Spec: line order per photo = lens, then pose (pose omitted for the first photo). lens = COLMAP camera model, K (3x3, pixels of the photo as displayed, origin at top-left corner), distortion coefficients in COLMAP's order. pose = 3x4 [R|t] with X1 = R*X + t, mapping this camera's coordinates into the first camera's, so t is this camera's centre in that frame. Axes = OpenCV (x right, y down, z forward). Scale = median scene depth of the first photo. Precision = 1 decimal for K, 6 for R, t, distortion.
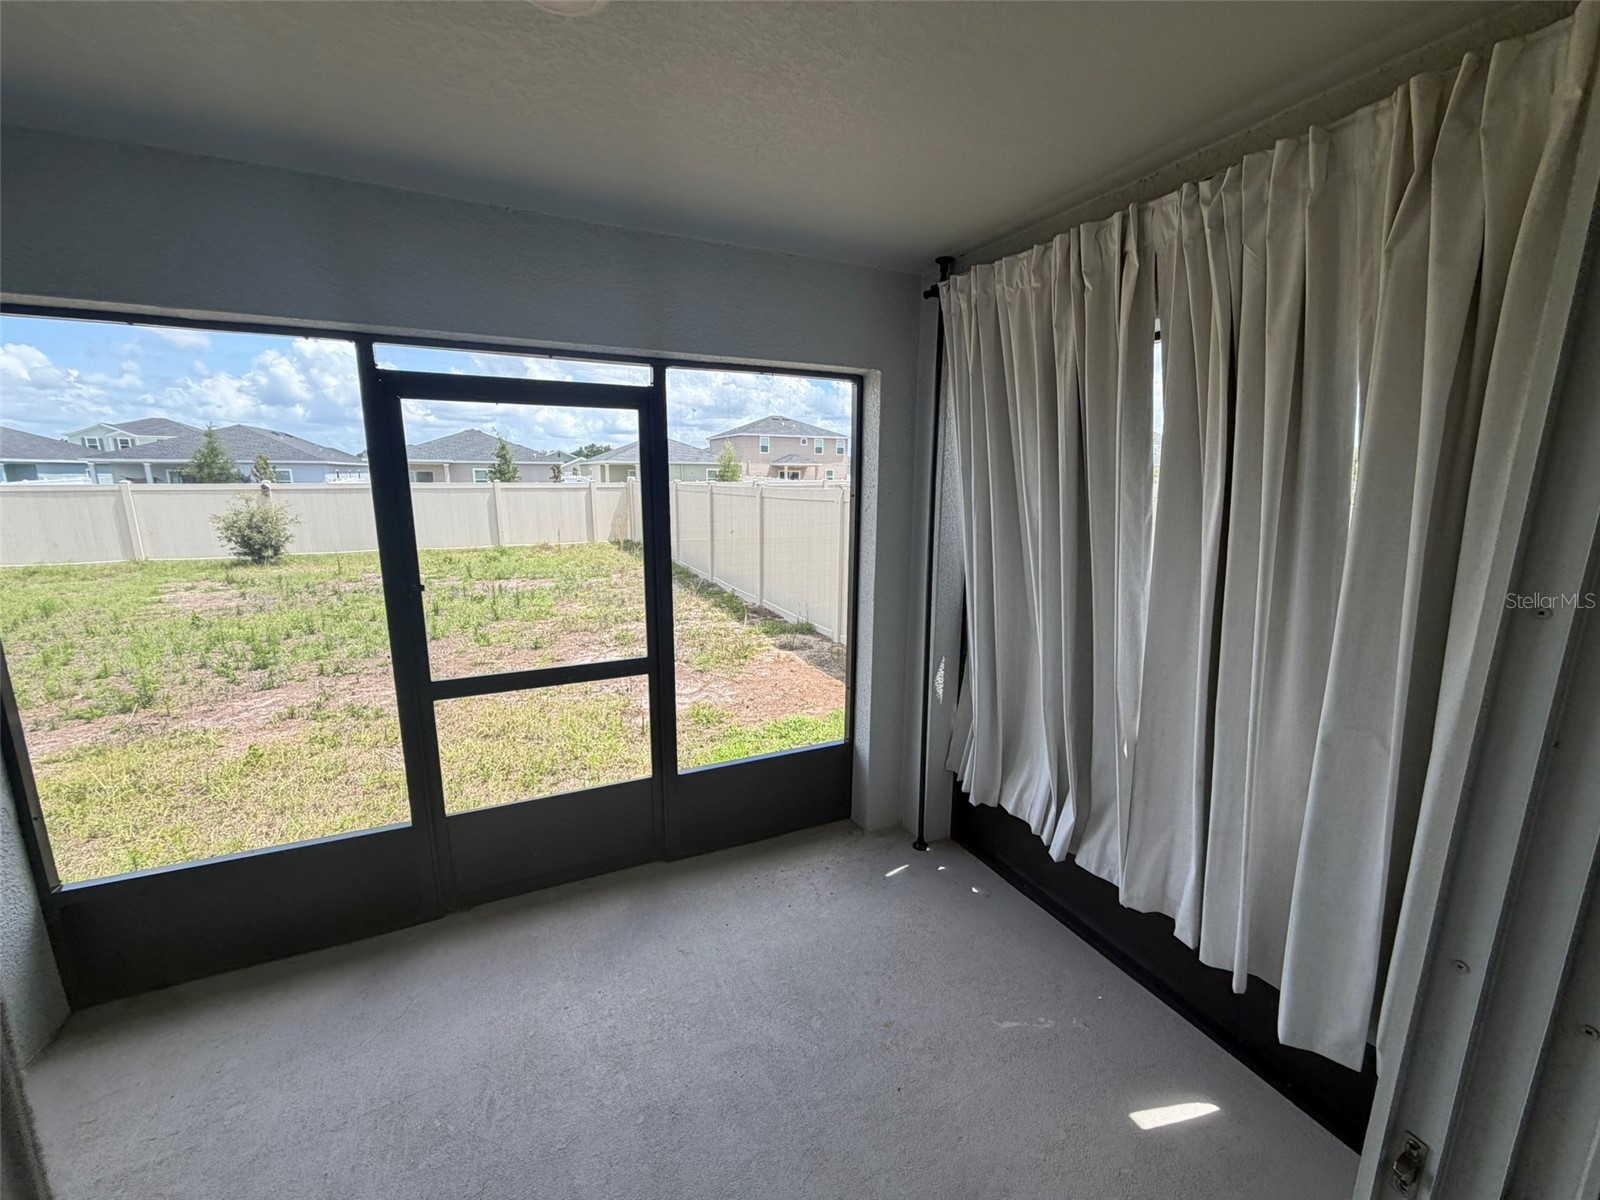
lens RADIAL K [[638.5, 0, 797.4], [0, 638.5, 598.5], [0, 0, 1]] dist [-0.000357, -0.000208]
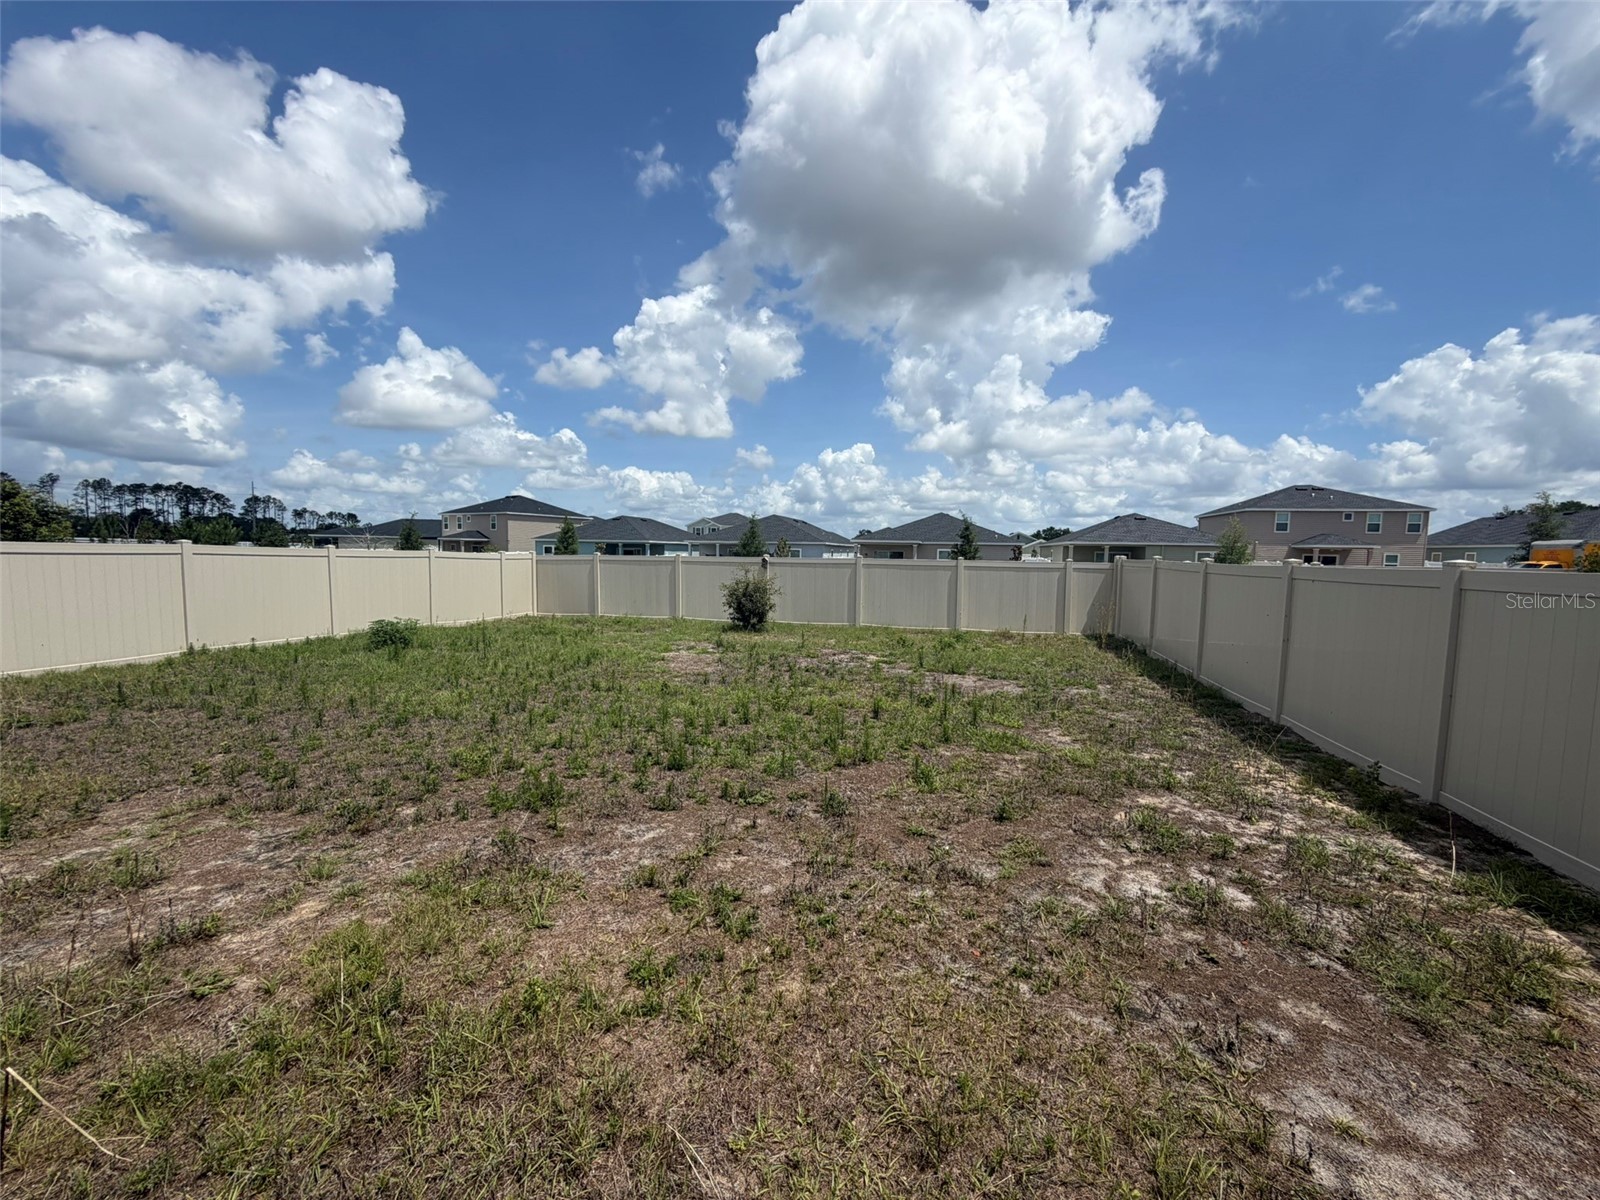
lens RADIAL K [[638.5, 0, 797.4], [0, 638.5, 598.5], [0, 0, 1]] dist [-0.000357, -0.000208]
pose [[0.779485, 0.052275, -0.624236, -0.090869], [-0.131395, 0.987988, -0.081336, -0.025639], [0.612485, 0.145421, 0.776991, 0.178624]]
